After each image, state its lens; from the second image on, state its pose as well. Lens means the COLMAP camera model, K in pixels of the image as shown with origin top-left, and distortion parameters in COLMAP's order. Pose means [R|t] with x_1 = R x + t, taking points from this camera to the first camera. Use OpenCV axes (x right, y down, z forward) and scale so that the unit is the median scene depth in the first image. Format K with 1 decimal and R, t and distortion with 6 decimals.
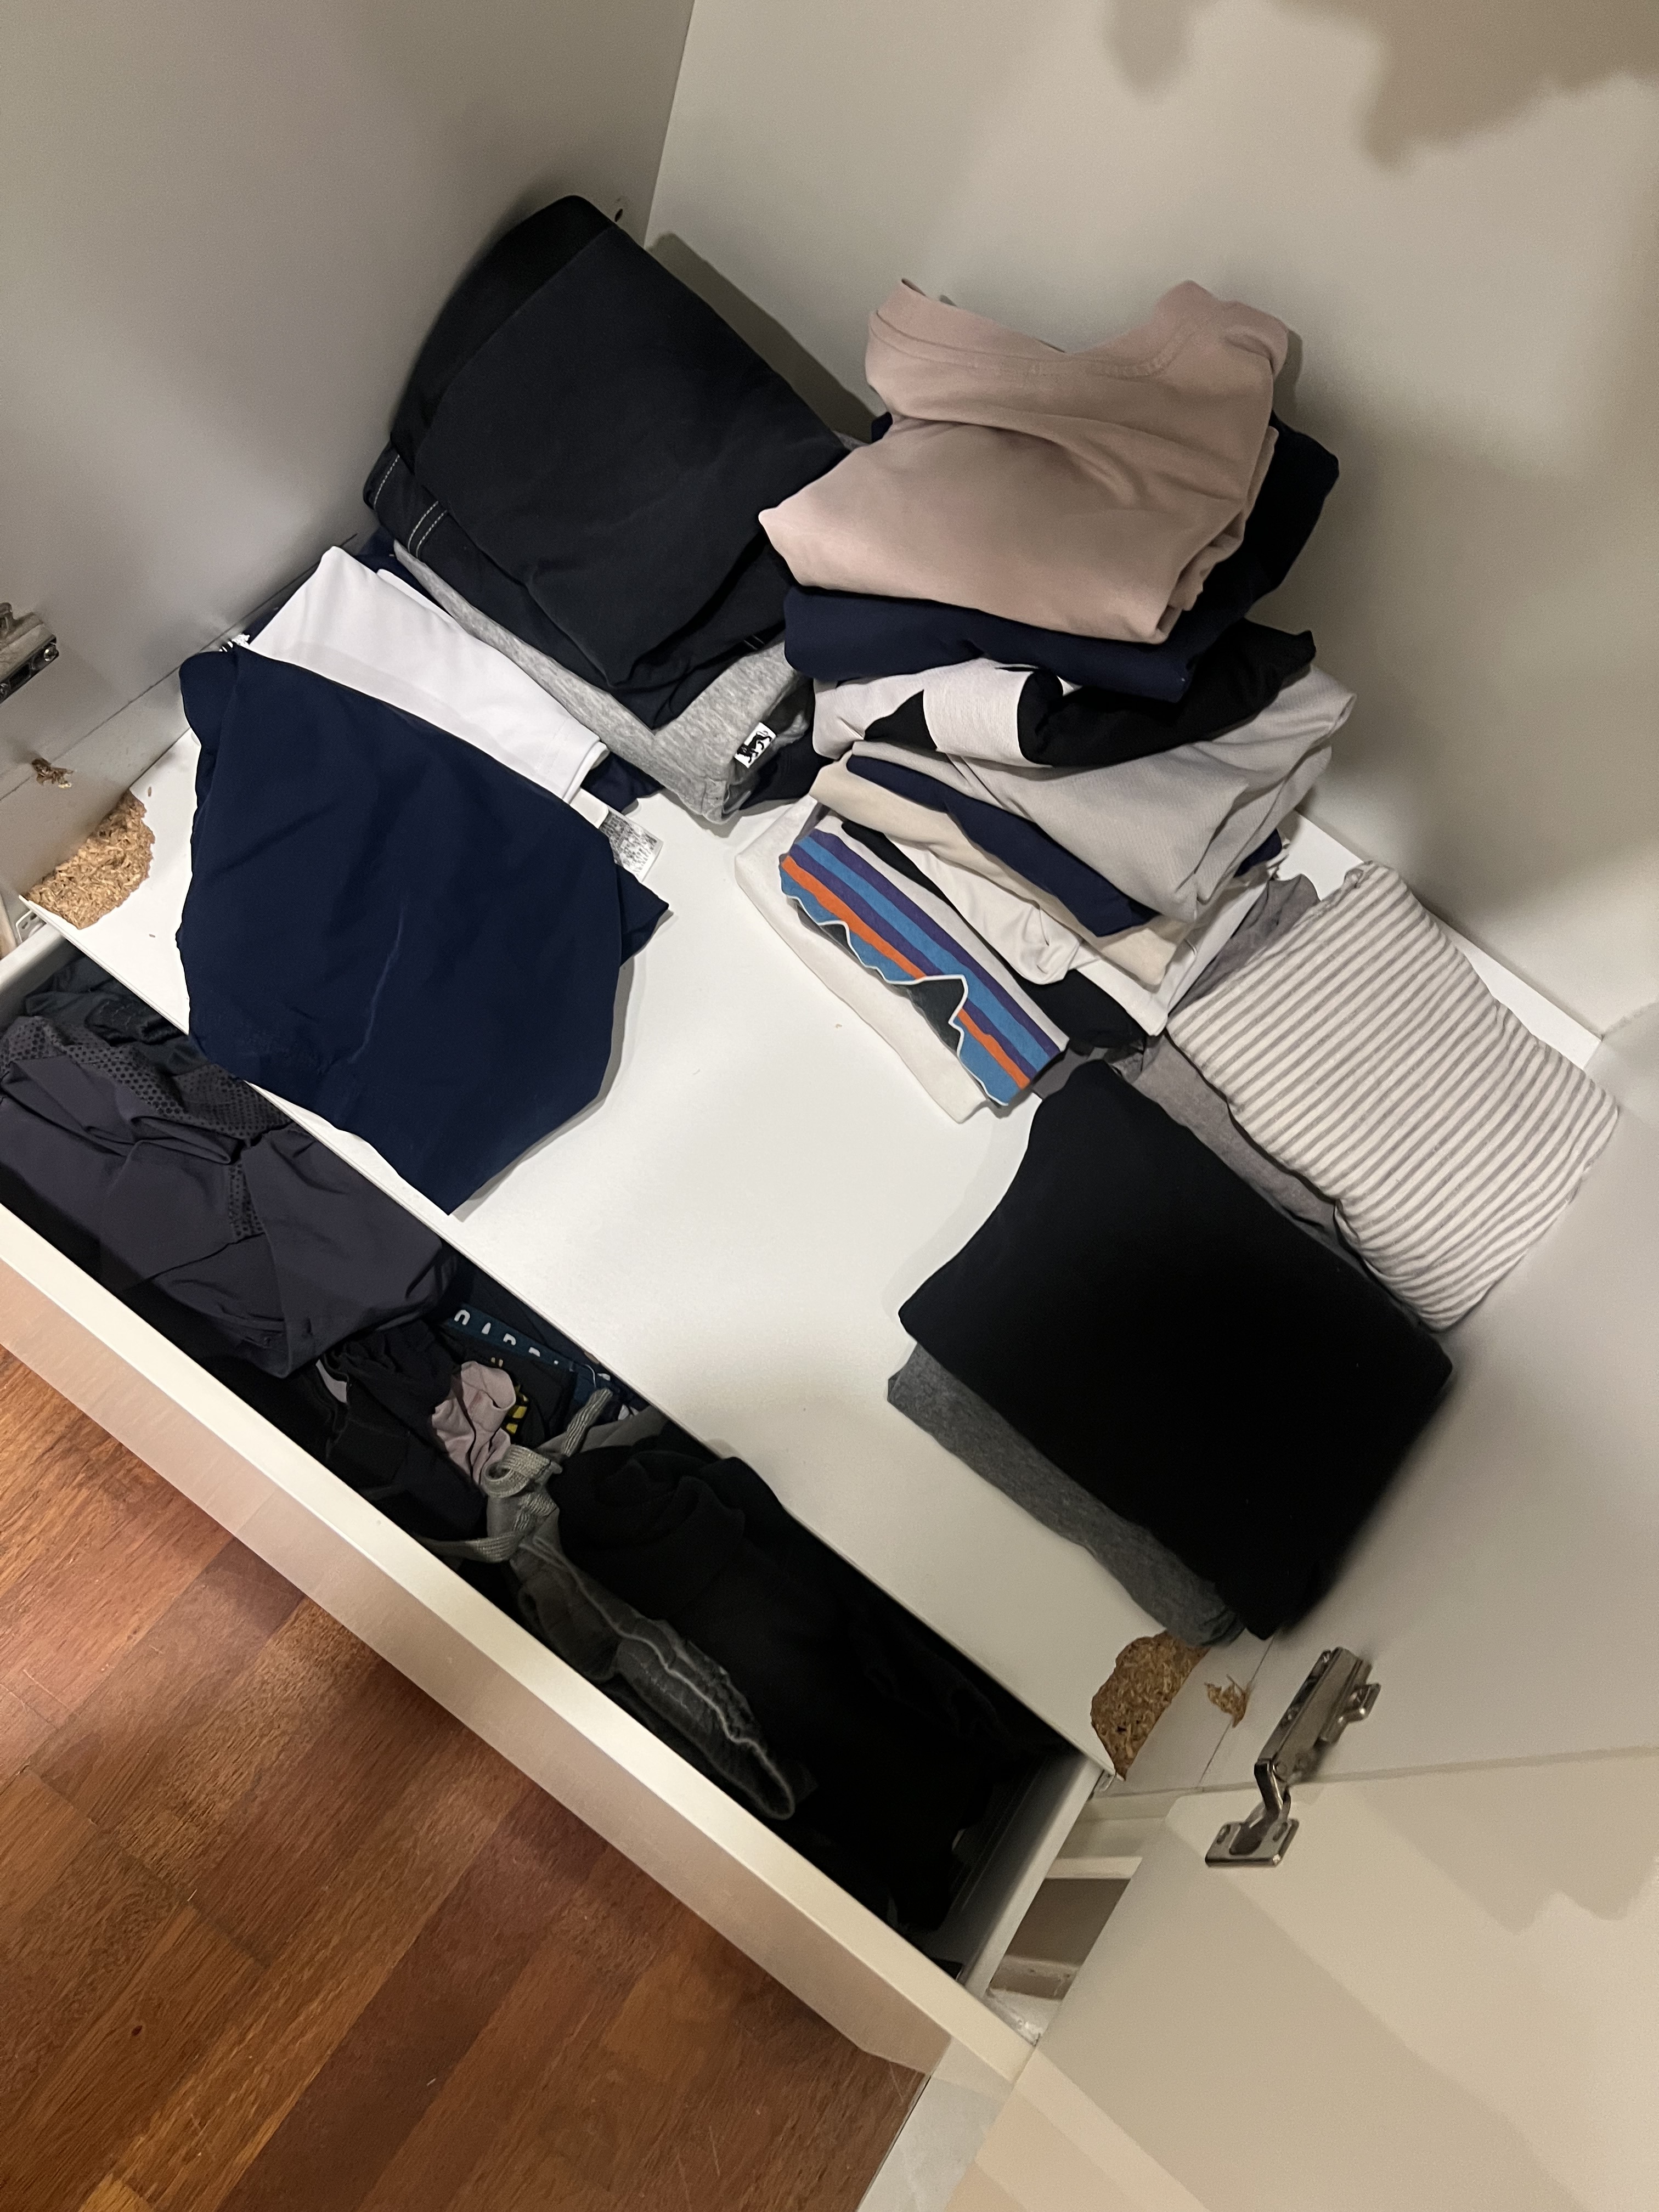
lens RADIAL K [[1679.9, 0, 815.3], [0, 1679.9, 1092.8], [0, 0, 1]] dist [0.000425, -0.002577]
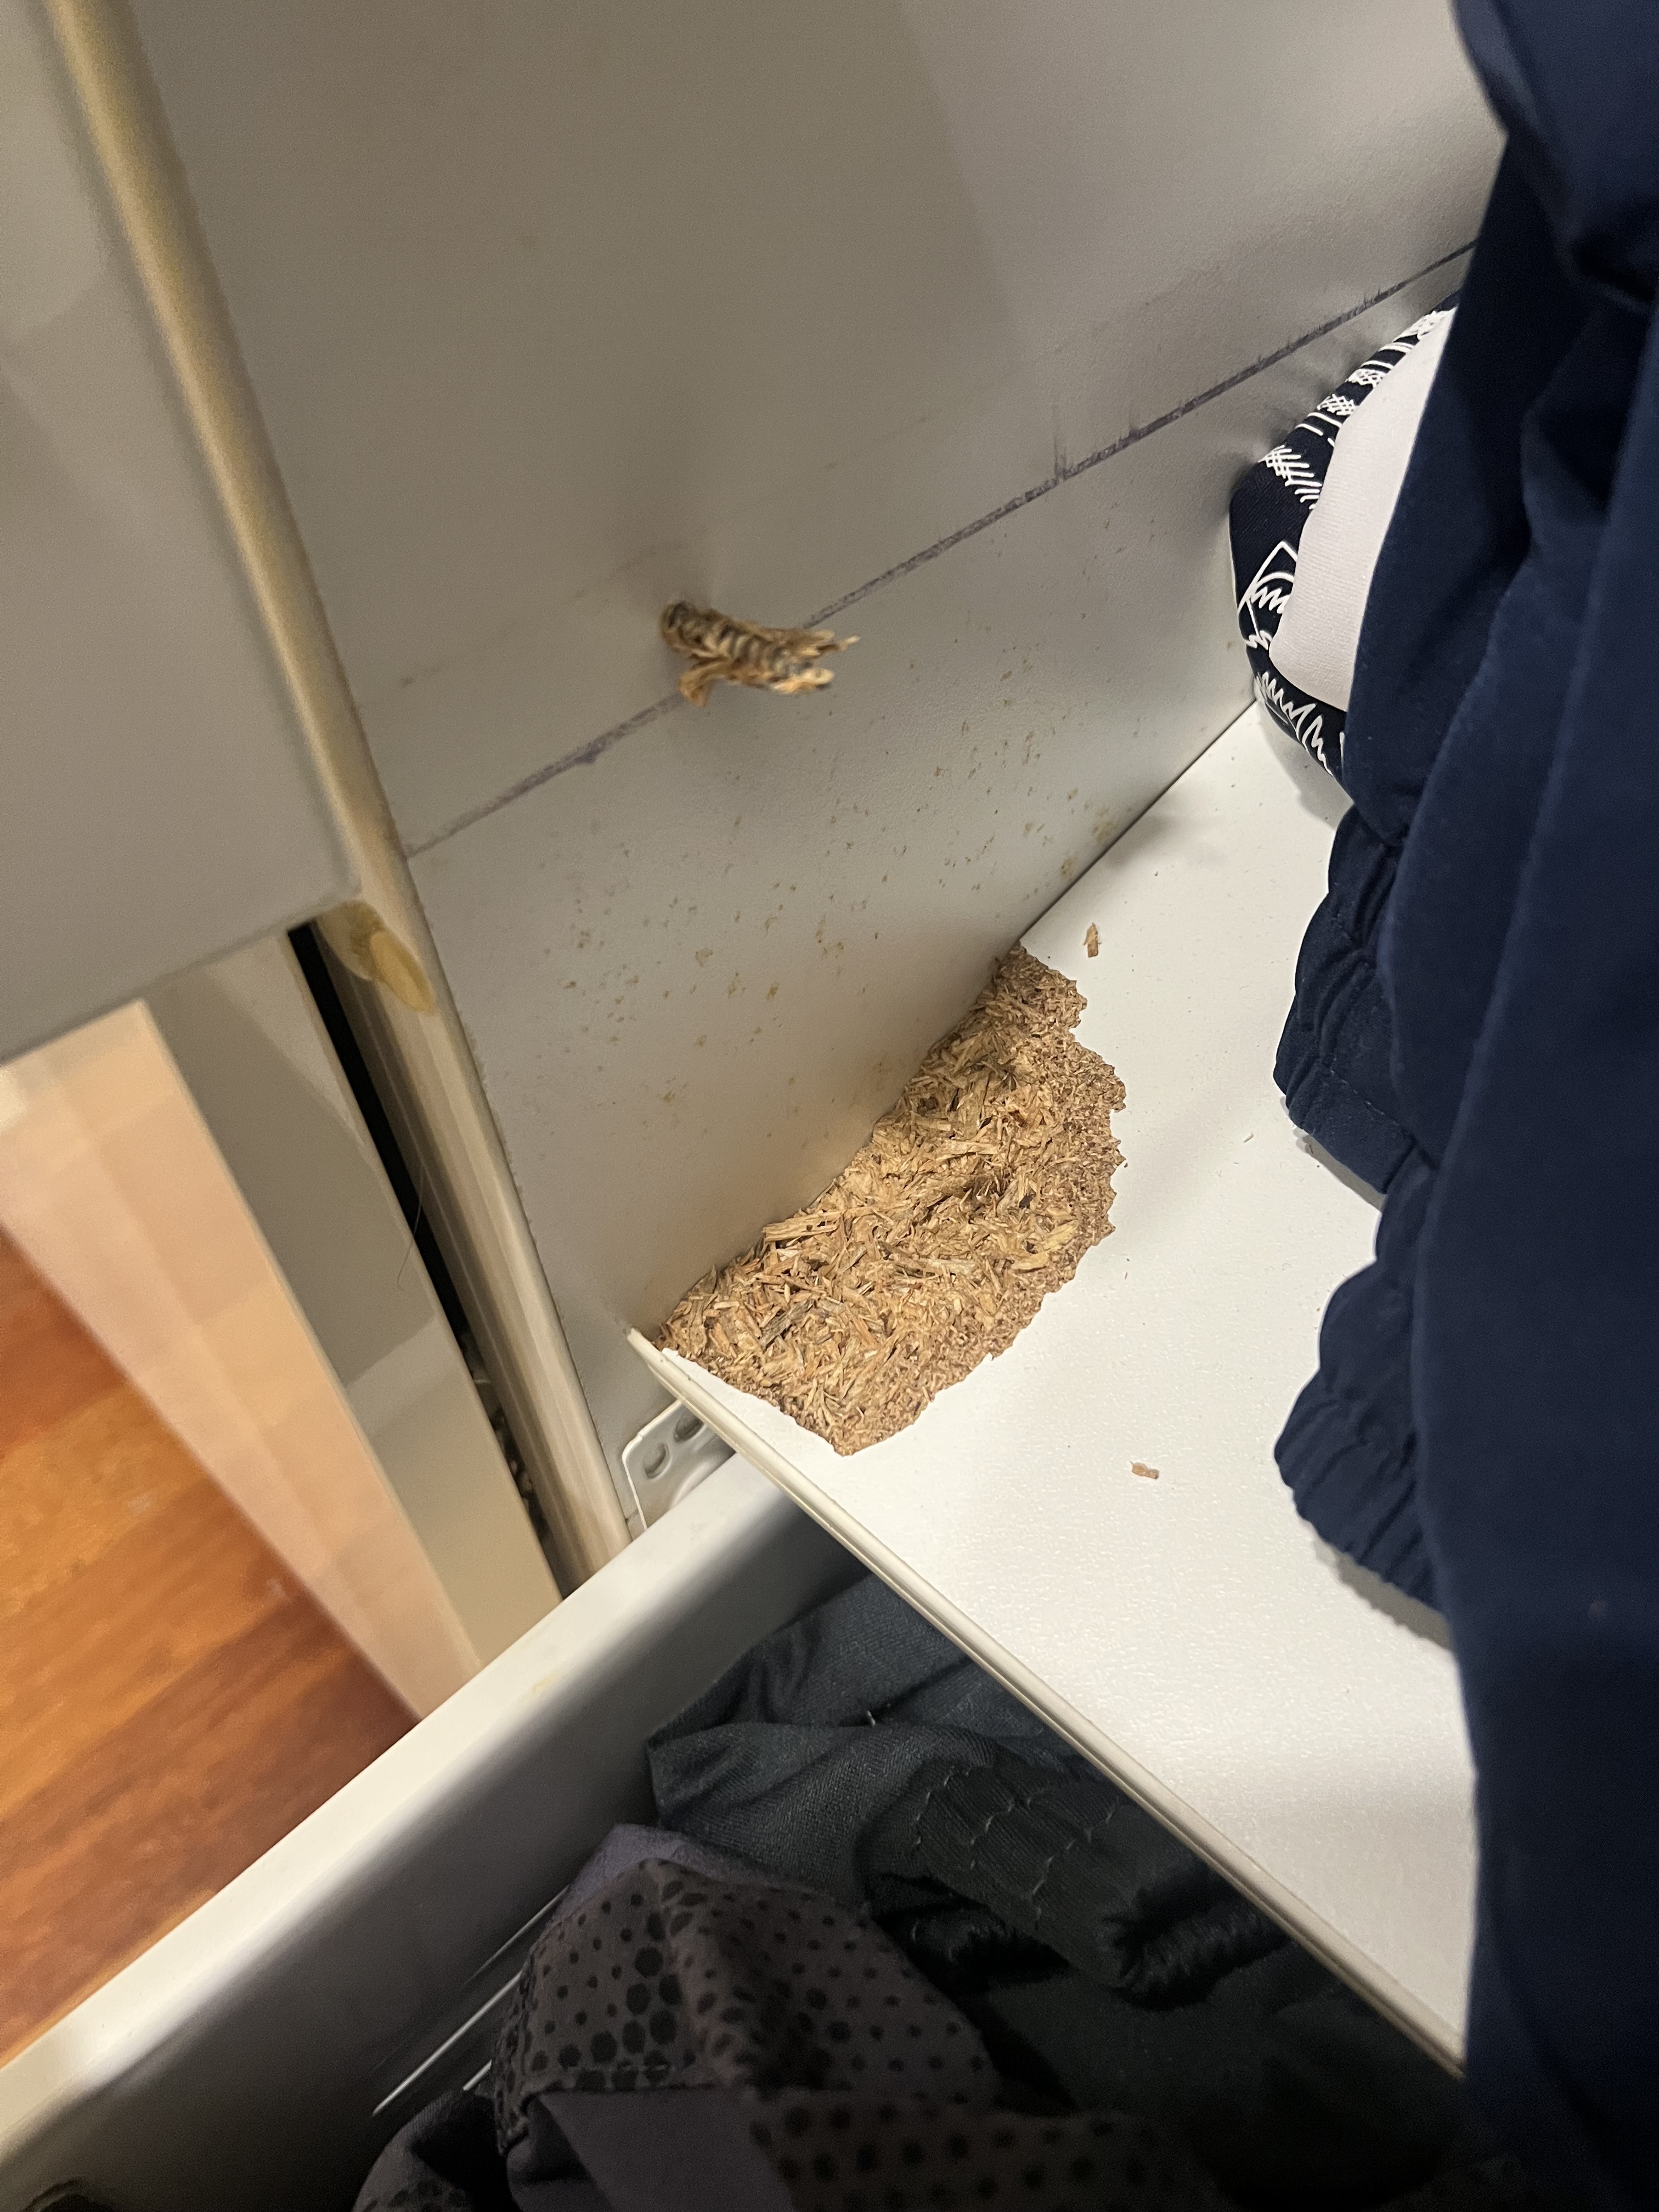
lens RADIAL K [[1679.9, 0, 815.3], [0, 1679.9, 1092.8], [0, 0, 1]] dist [0.000425, -0.002577]
pose [[0.913203, -0.129623, -0.386339, -0.336677], [-0.024961, 0.928487, -0.370525, -0.055543], [0.406739, 0.348008, 0.844662, 0.764458]]
